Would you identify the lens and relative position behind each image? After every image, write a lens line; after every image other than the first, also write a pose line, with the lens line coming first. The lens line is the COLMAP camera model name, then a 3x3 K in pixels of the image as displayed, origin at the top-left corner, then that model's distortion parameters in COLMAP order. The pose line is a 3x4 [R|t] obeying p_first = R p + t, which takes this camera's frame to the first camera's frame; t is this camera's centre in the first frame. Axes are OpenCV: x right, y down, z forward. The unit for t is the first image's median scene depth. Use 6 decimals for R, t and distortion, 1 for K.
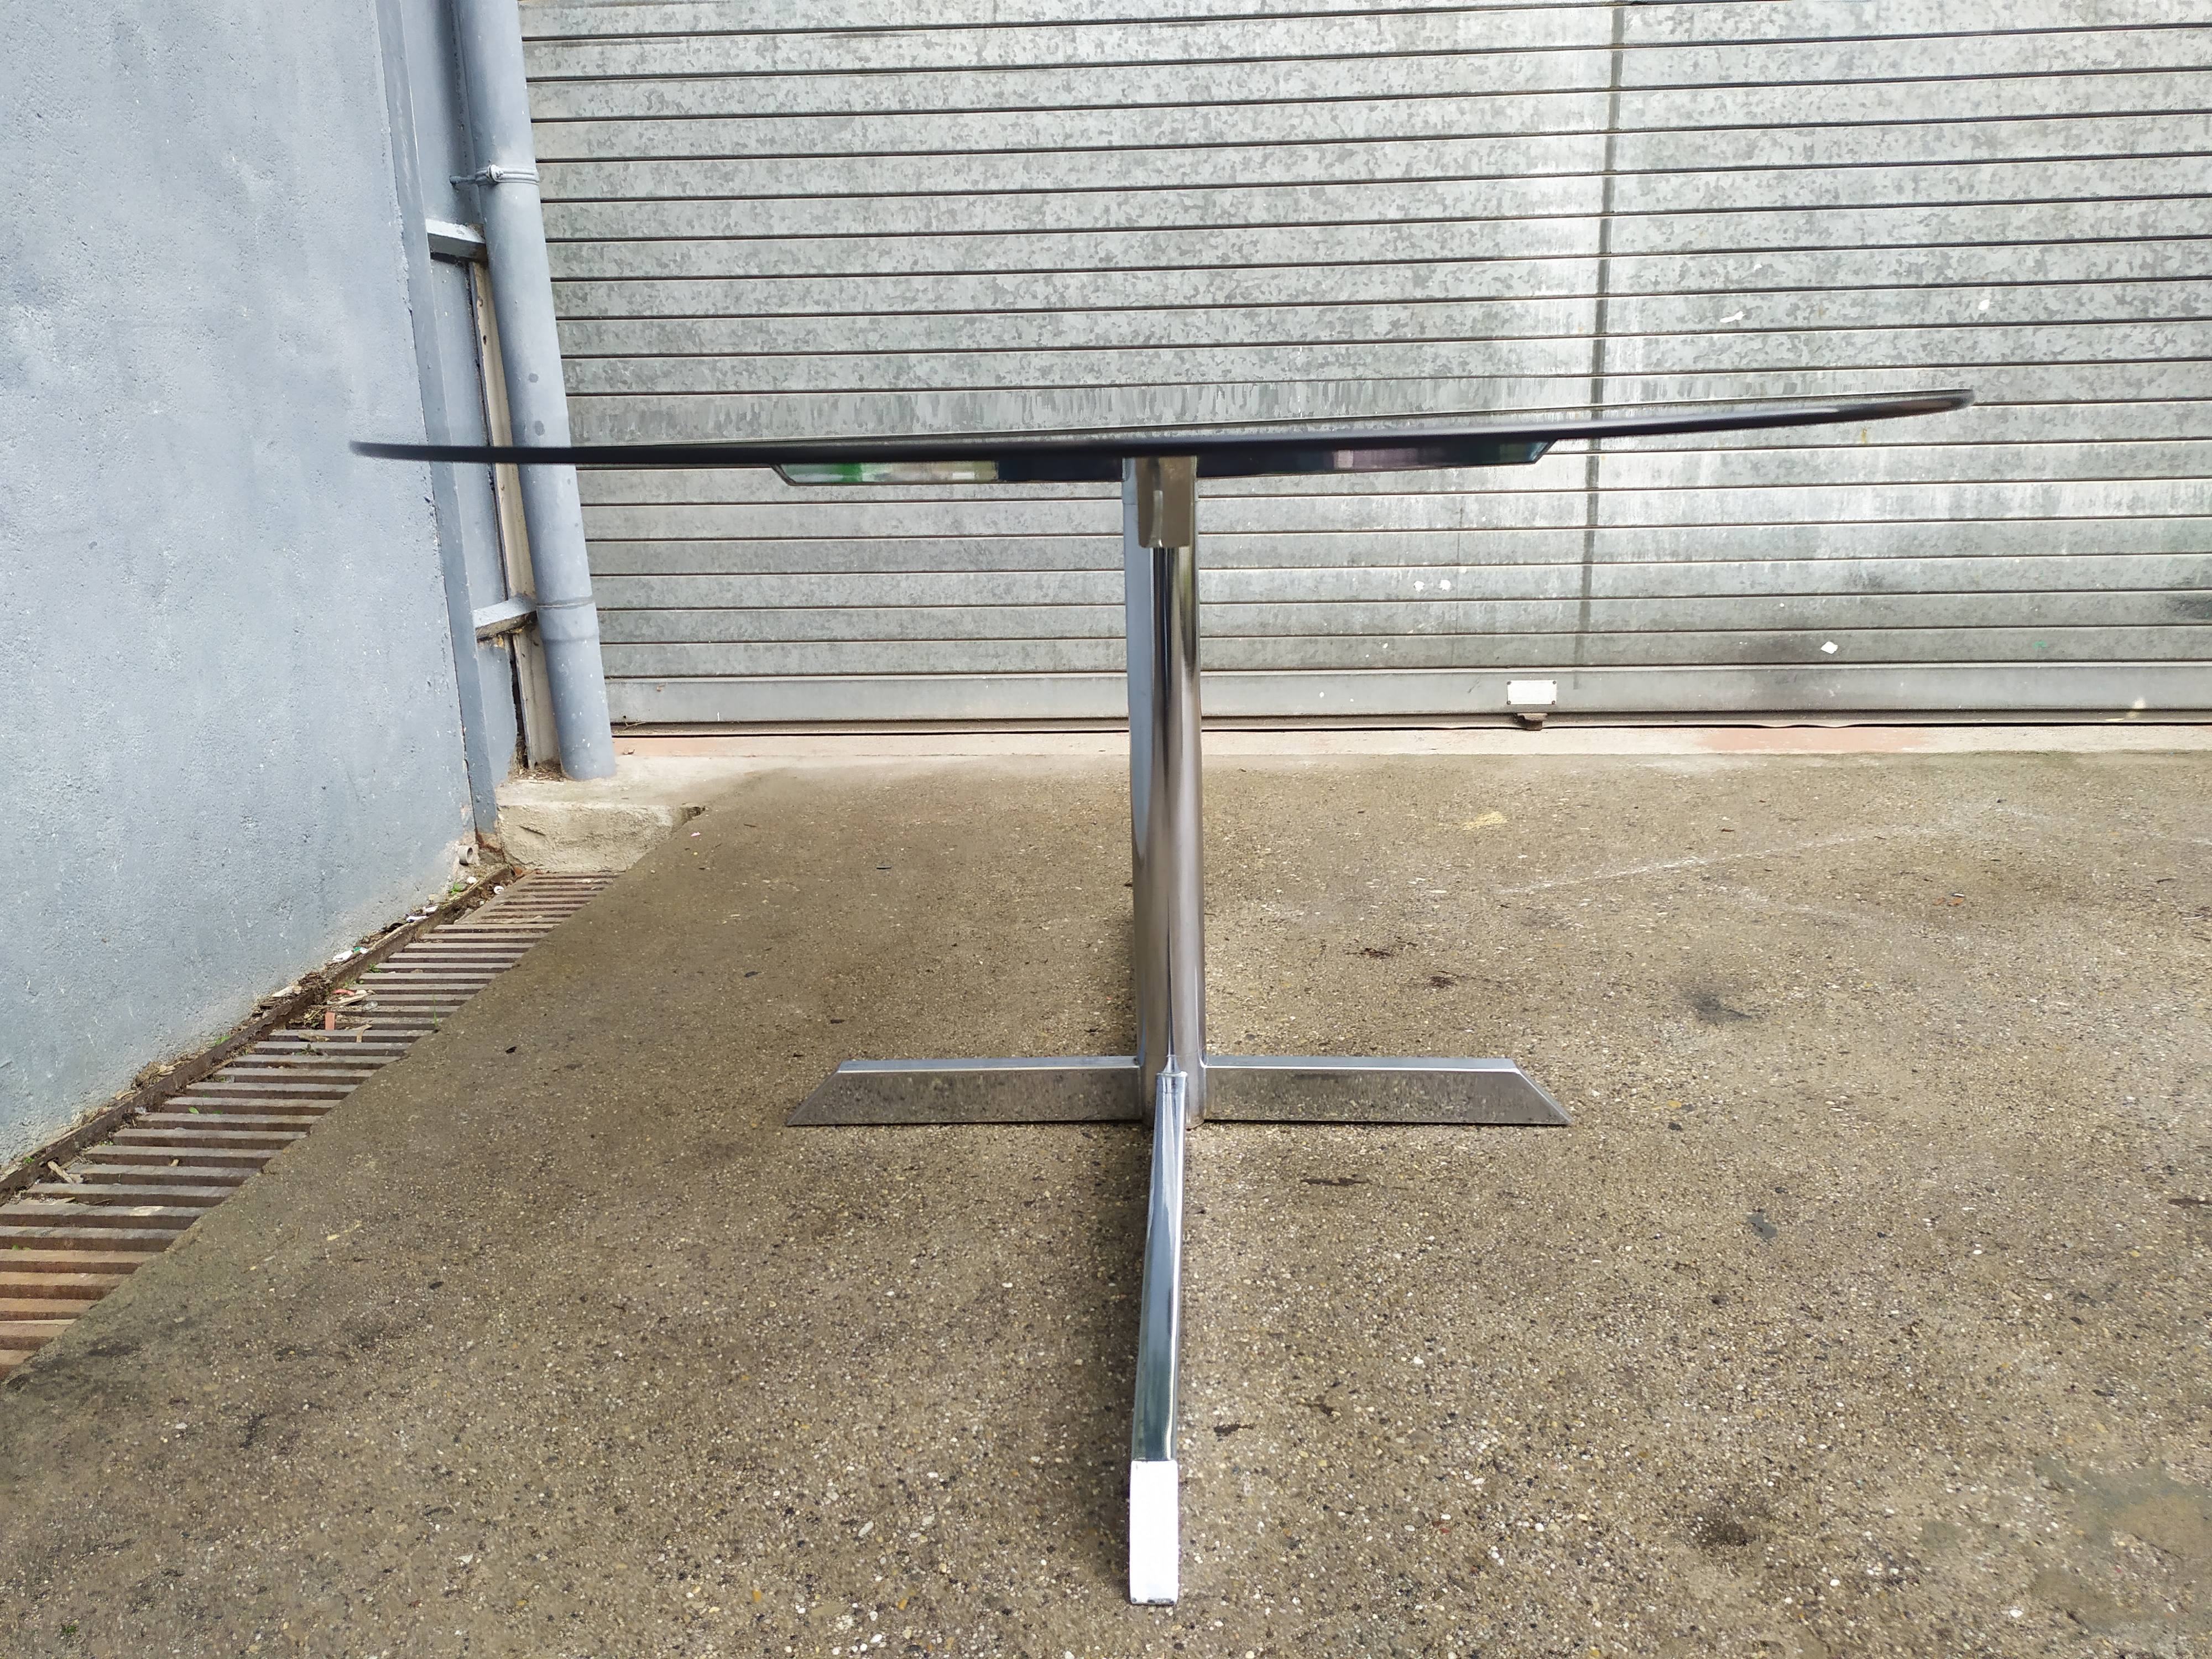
lens RADIAL K [[1702.2, 0, 1110.6], [0, 1702.2, 788.9], [0, 0, 1]] dist [0.093374, -0.129514]
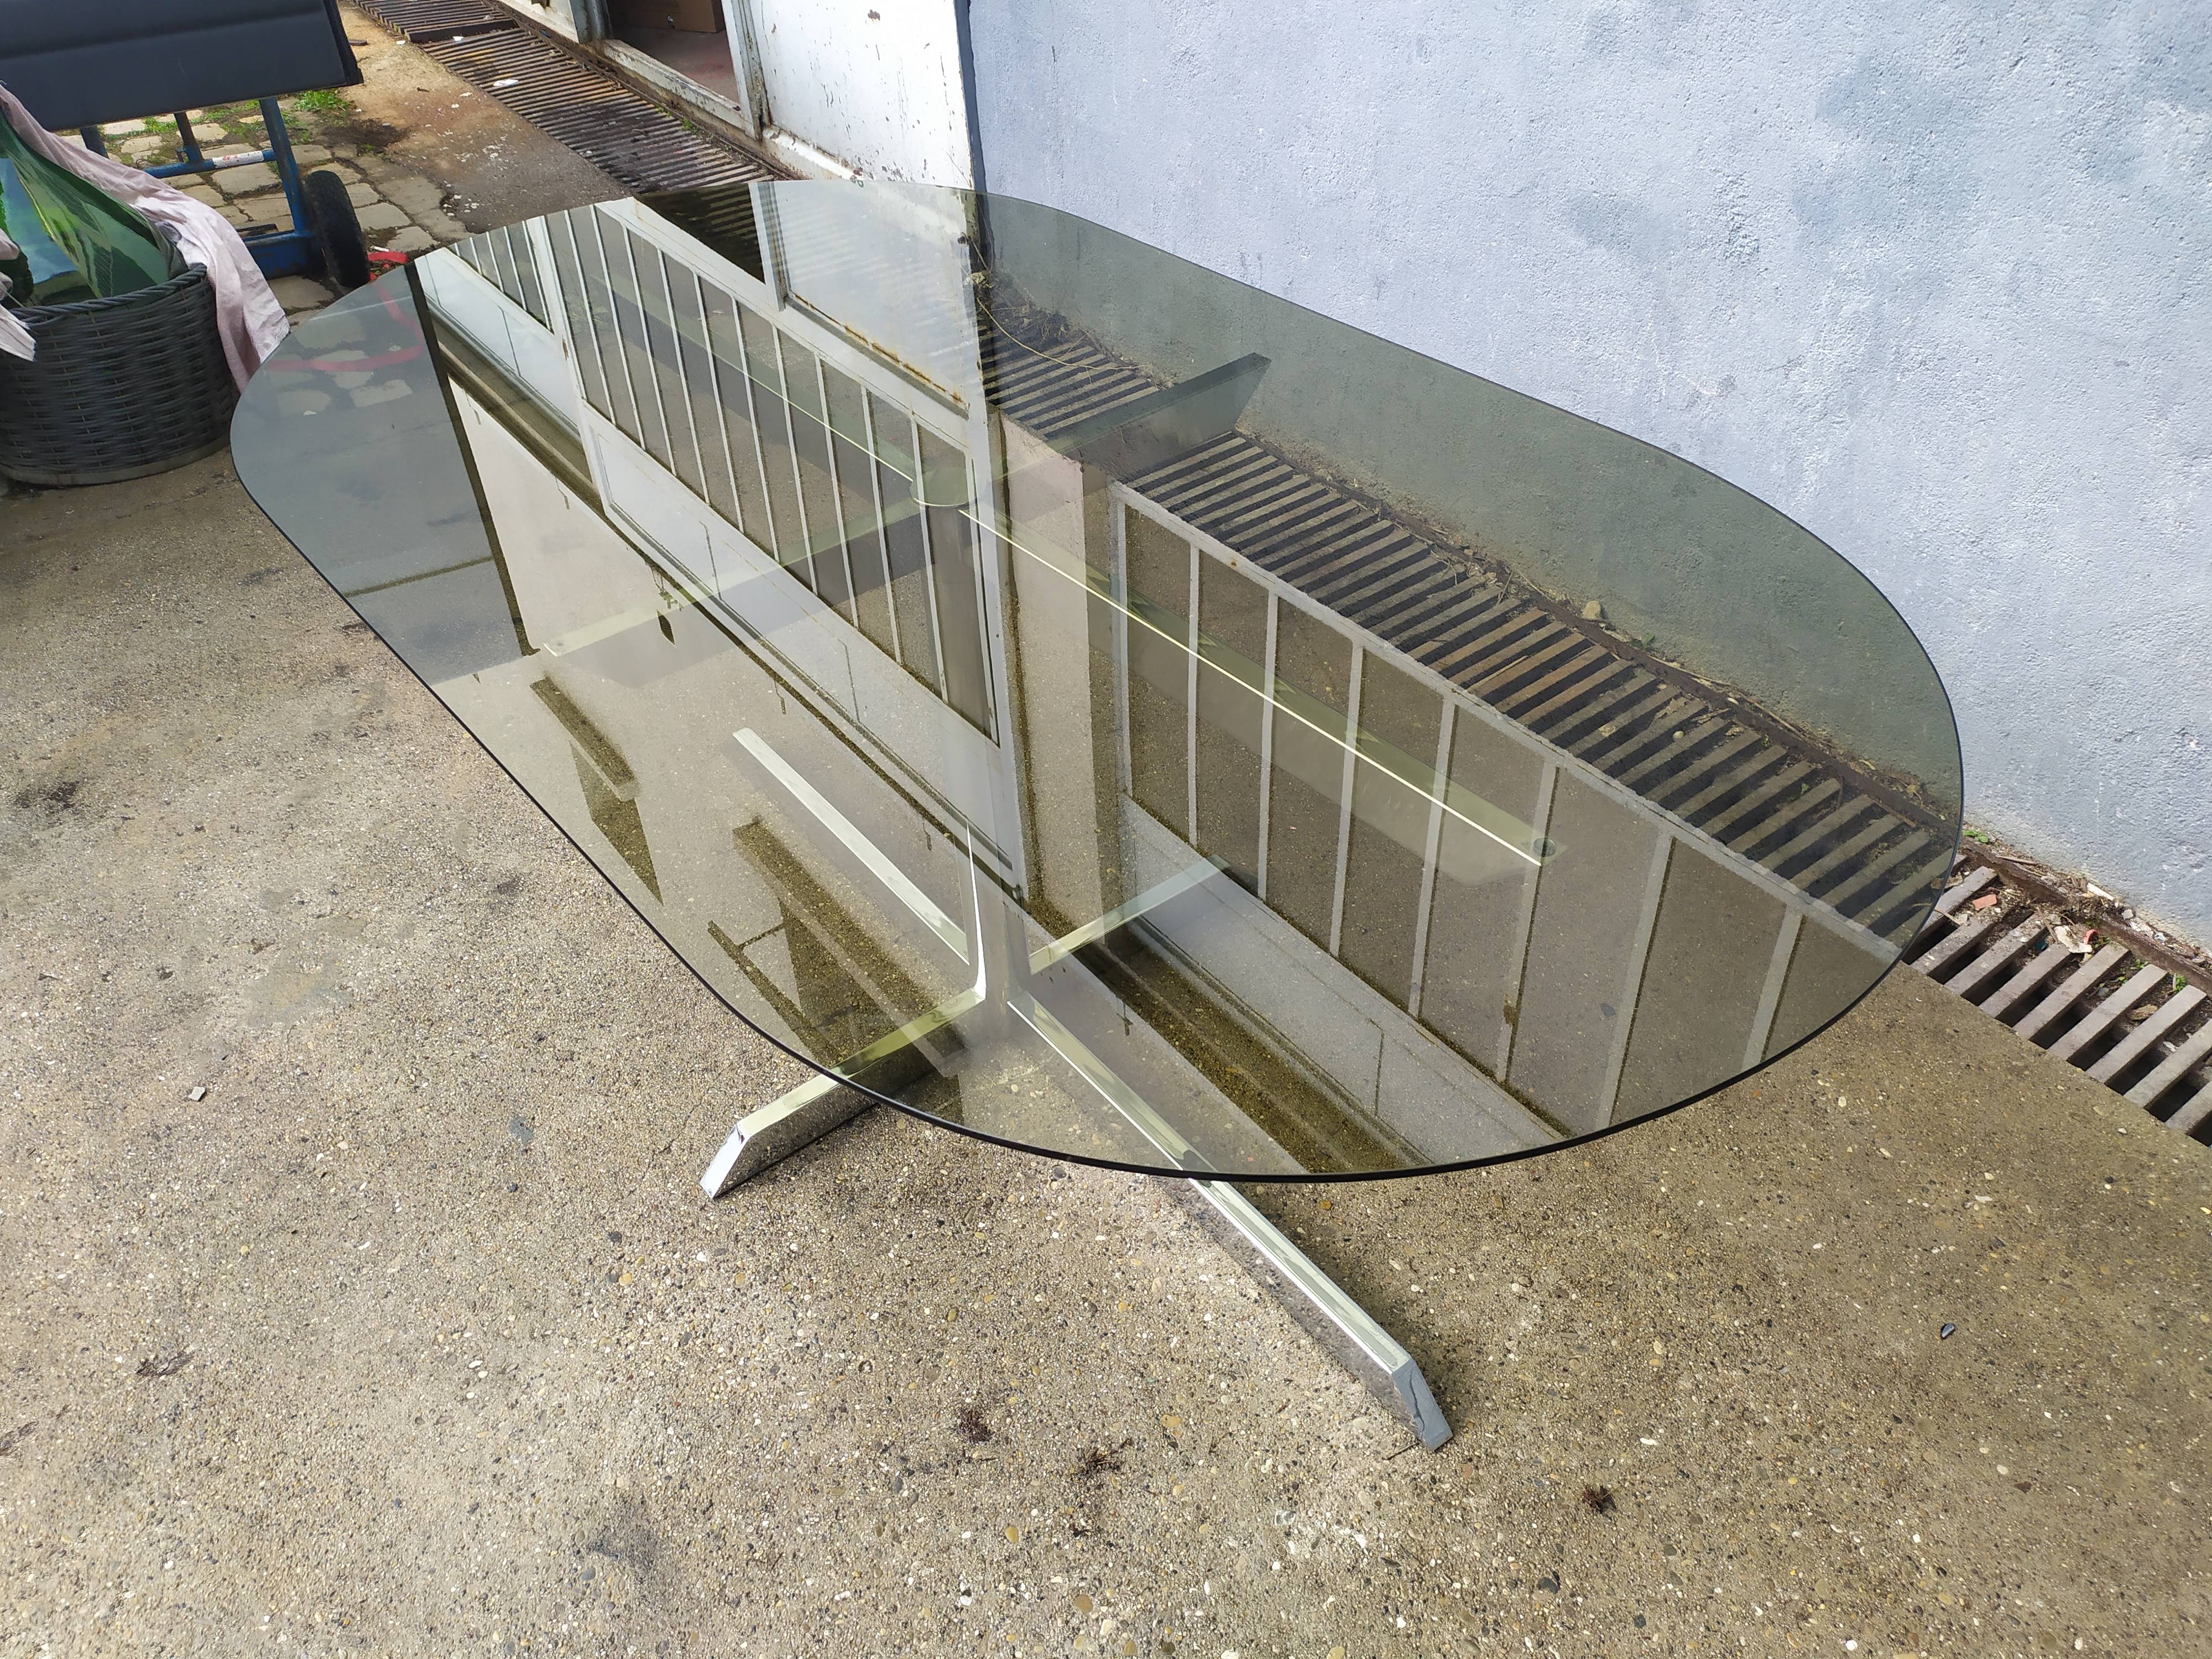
lens RADIAL K [[1682.5, 0, 1093.3], [0, 1682.5, 801.2], [0, 0, 1]] dist [0.067194, -0.054002]
pose [[-0.758648, 0.459835, -0.461524, 0.316198], [-0.088114, 0.629473, 0.772010, -0.555933], [0.645515, 0.626351, -0.437031, 1.004226]]
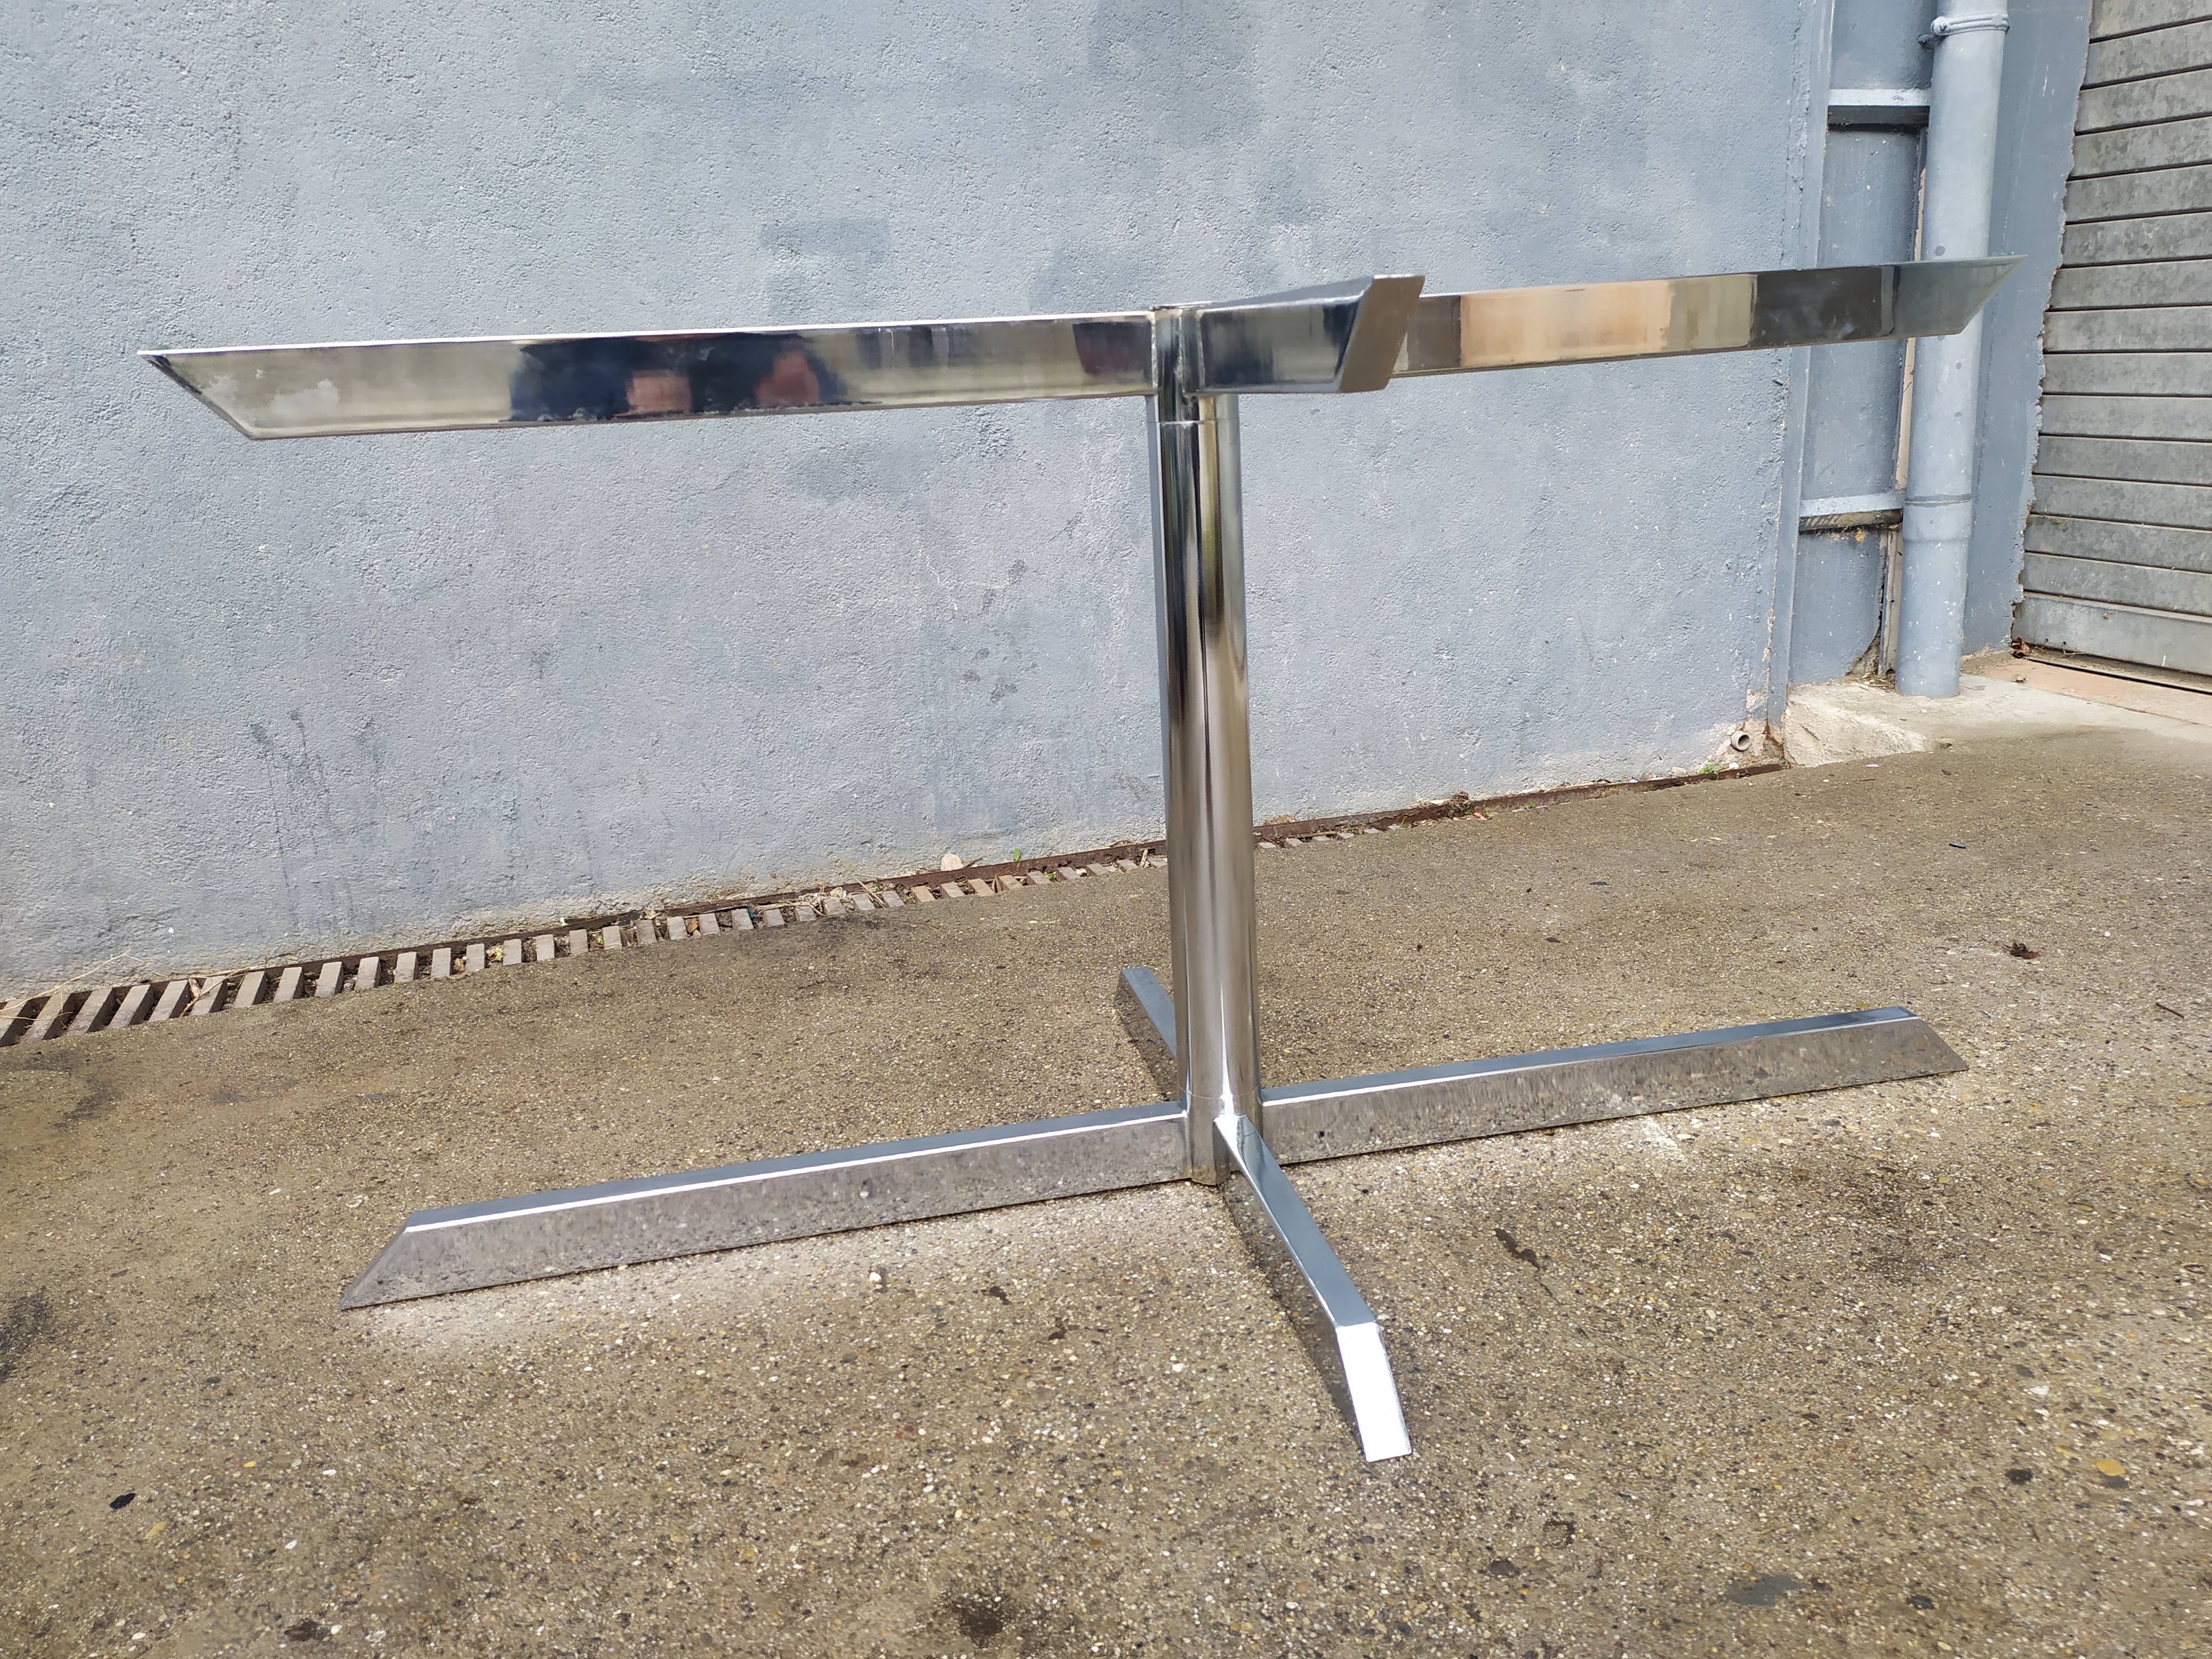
lens RADIAL K [[1686.5, 0, 1106.3], [0, 1686.5, 817.1], [0, 0, 1]] dist [0.060344, -0.057810]
pose [[0.388838, 0.253377, -0.885779, 0.459533], [-0.177852, 0.963998, 0.197678, -0.060296], [0.903976, 0.080672, 0.419903, 0.297364]]
